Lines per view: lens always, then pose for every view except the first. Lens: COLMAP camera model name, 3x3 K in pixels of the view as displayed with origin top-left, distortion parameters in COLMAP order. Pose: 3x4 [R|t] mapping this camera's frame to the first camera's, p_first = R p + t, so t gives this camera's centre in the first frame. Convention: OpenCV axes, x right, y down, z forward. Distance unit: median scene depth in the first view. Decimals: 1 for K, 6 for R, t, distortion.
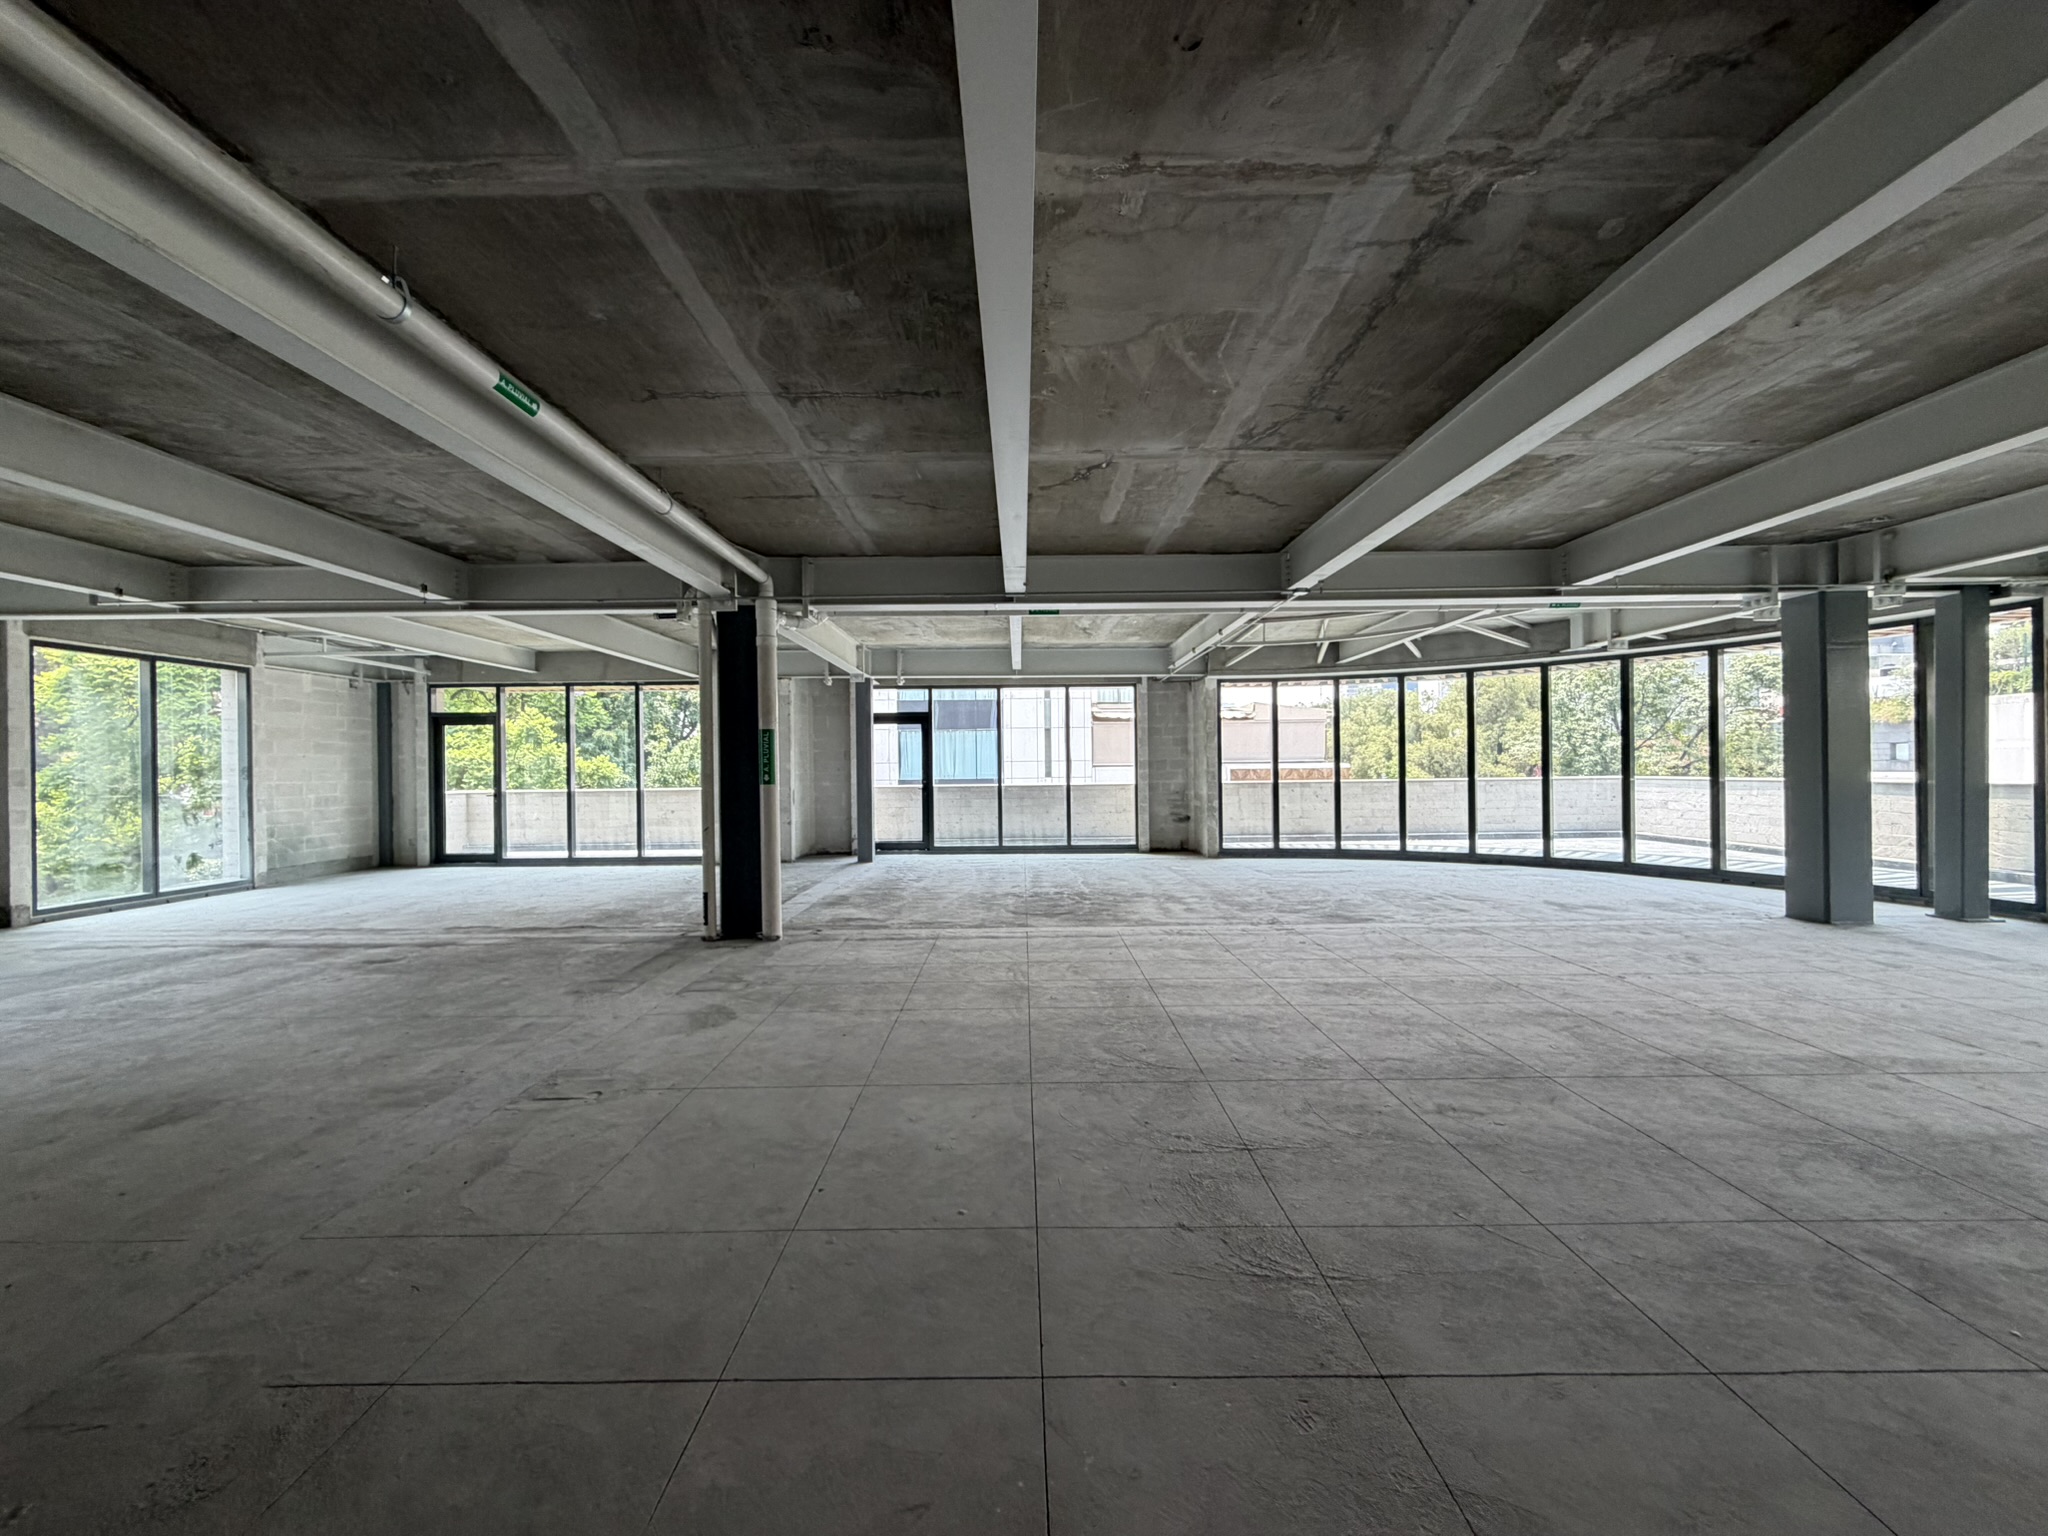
lens RADIAL K [[778.0, 0, 1024.0], [0, 778.0, 768.0], [0, 0, 1]] dist [-0.000328, 0.000039]
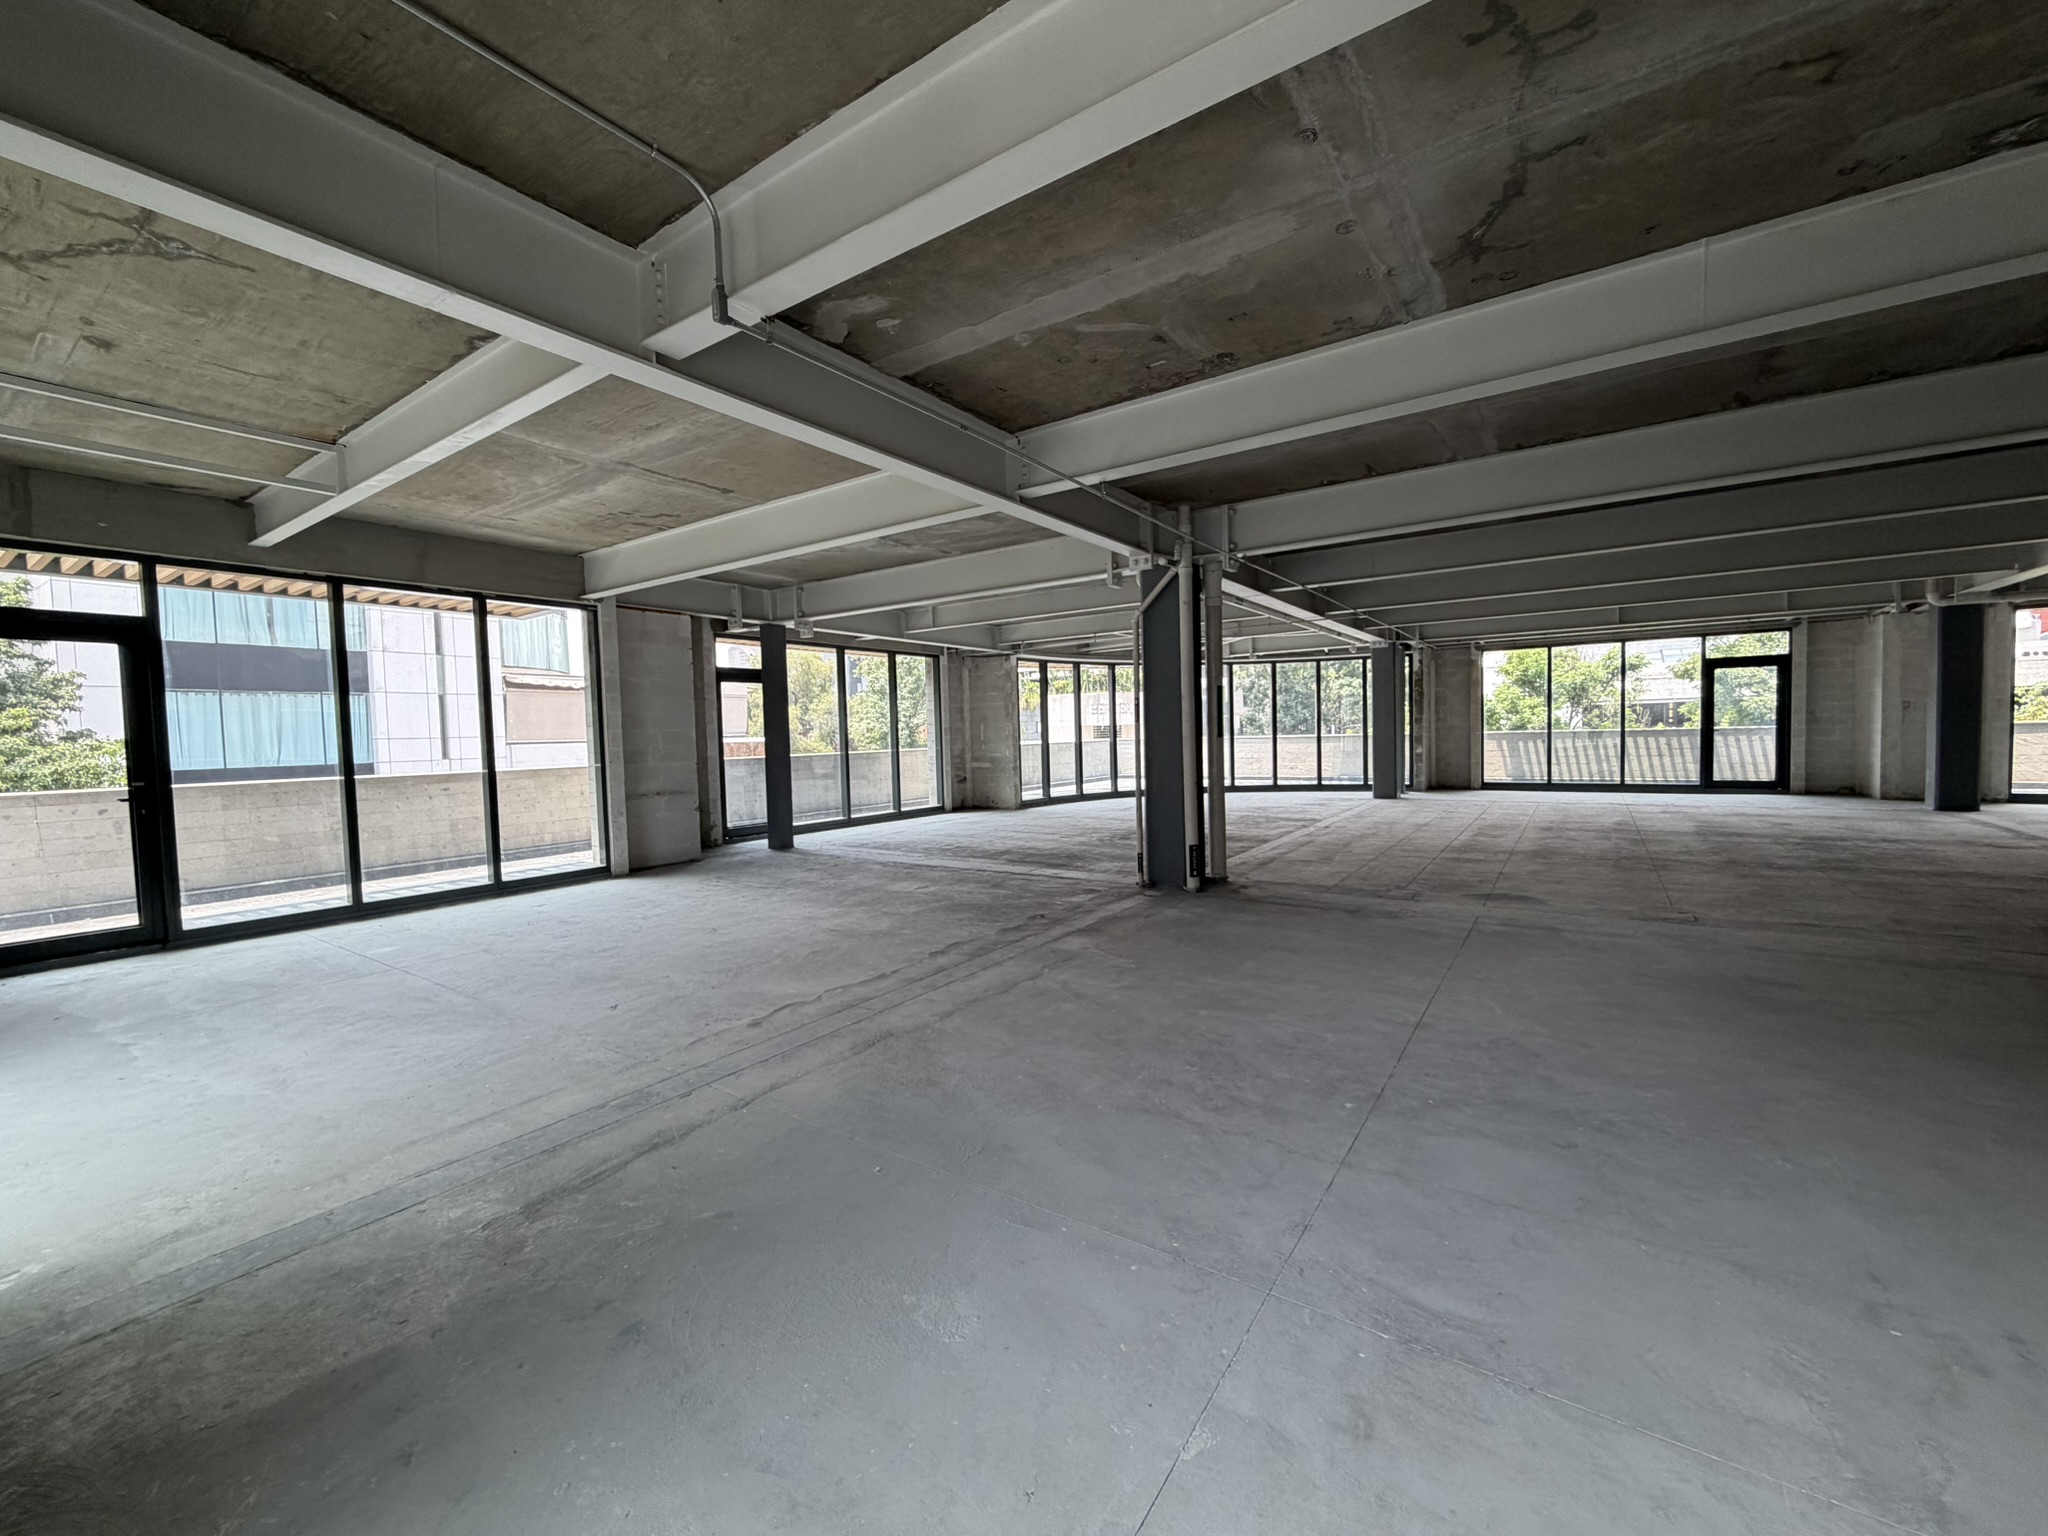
lens RADIAL K [[816.1, 0, 1024.0], [0, 816.1, 768.0], [0, 0, 1]] dist [0.000824, 0.000418]
pose [[0.565246, -0.039447, 0.823979, -0.737598], [0.023116, 0.999221, 0.031979, 0.015309], [-0.824599, 0.000971, 0.565718, 0.282283]]
